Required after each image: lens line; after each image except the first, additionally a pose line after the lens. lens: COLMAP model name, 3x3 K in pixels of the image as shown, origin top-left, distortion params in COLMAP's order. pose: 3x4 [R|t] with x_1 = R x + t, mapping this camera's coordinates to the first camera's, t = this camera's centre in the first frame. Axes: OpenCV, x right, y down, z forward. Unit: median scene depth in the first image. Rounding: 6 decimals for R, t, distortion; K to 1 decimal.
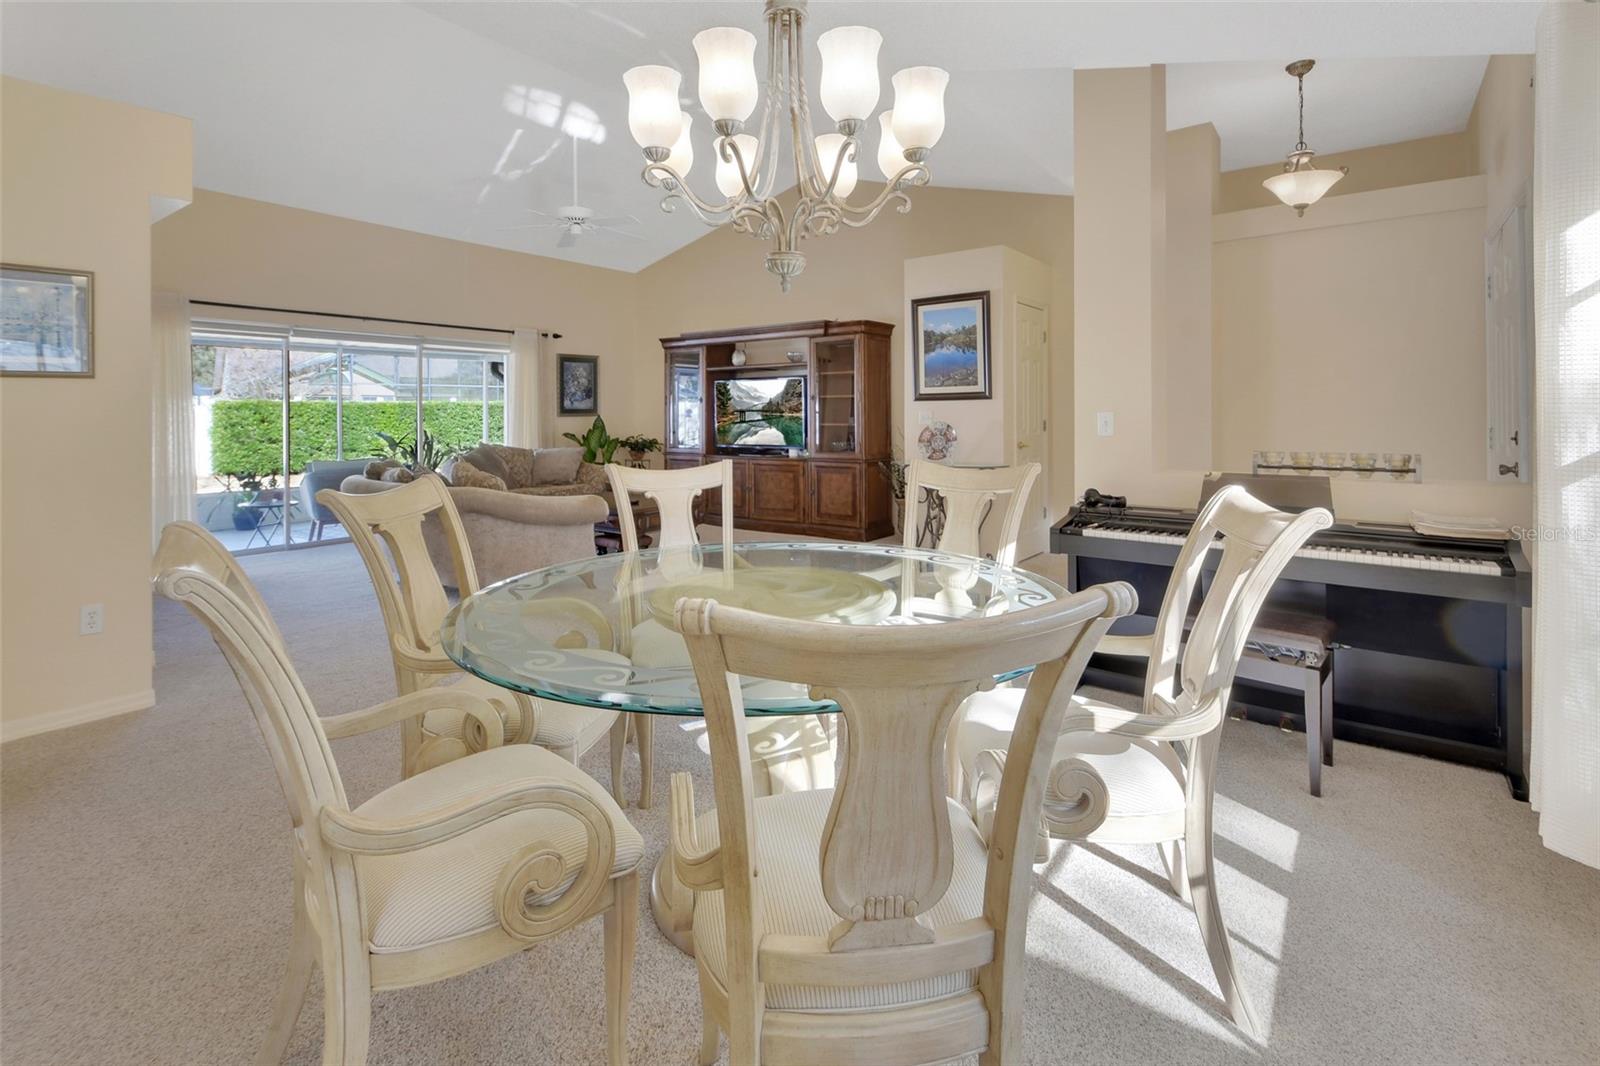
lens RADIAL K [[730.6, 0, 798.1], [0, 730.6, 416.3], [0, 0, 1]] dist [-0.014539, 0.000052]
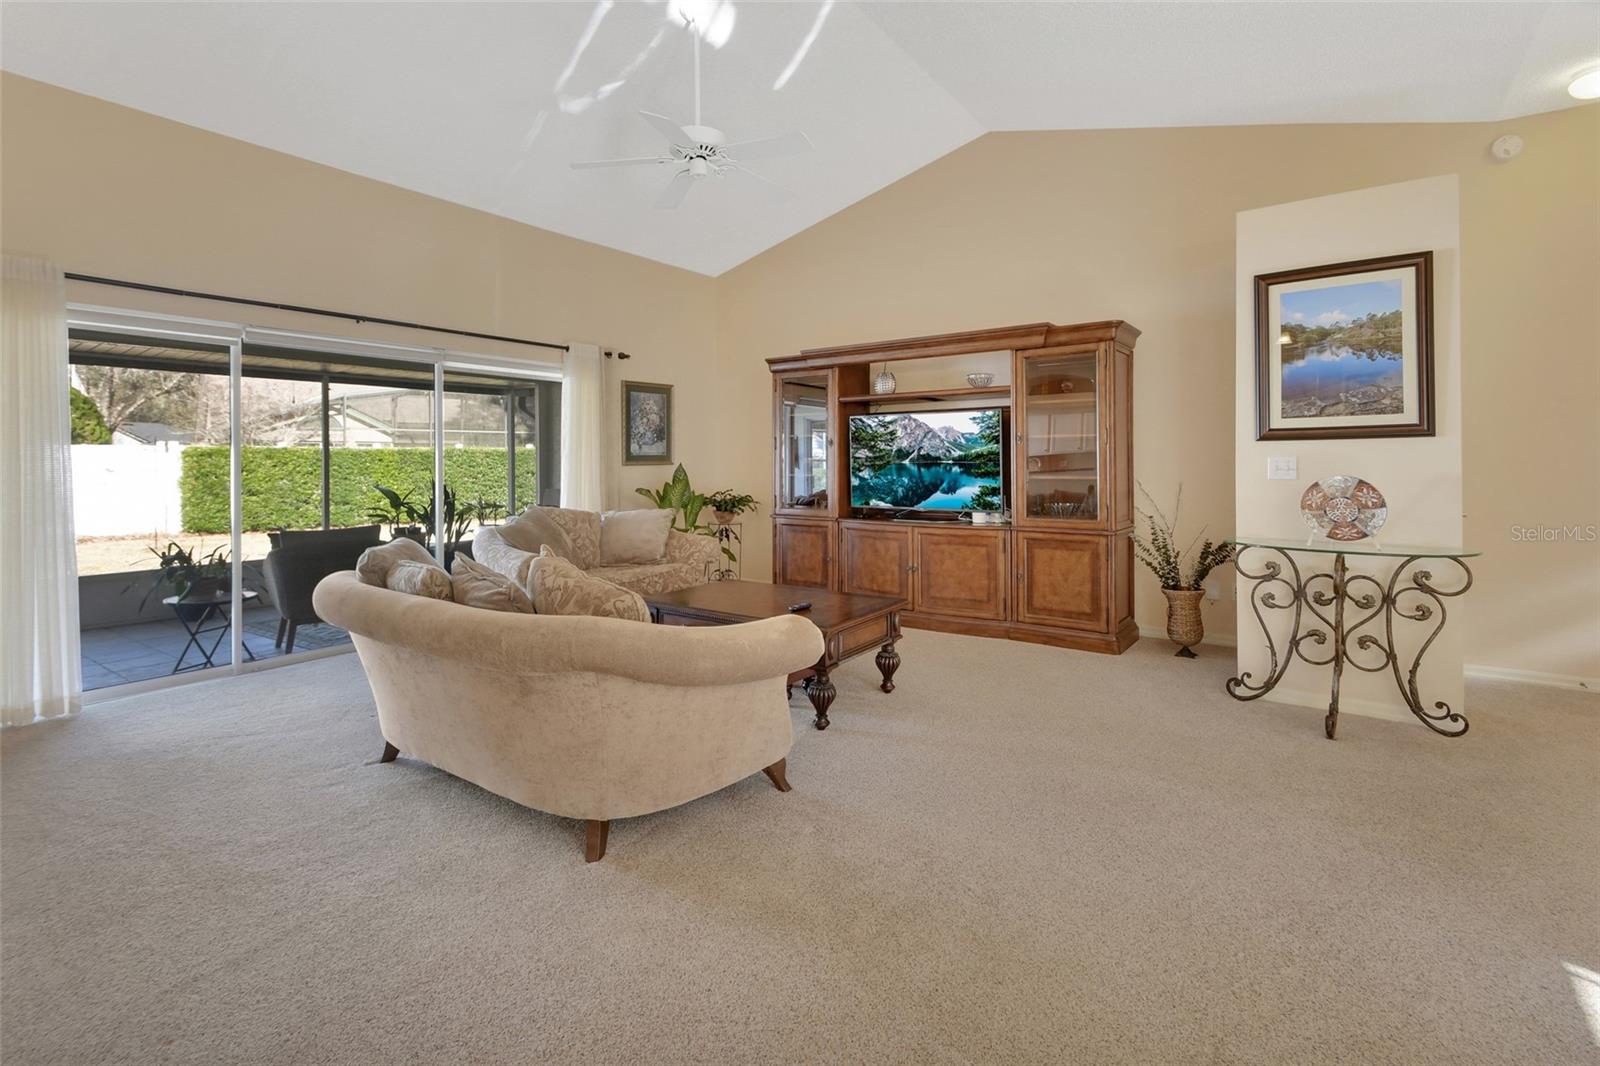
lens RADIAL K [[726.7, 0, 798.6], [0, 726.7, 468.5], [0, 0, 1]] dist [0.003138, 0.000271]
pose [[0.999986, -0.000787, 0.005279, -0.178088], [0.000753, 0.999979, 0.006426, -0.001432], [-0.005284, -0.006422, 0.999965, 0.300630]]
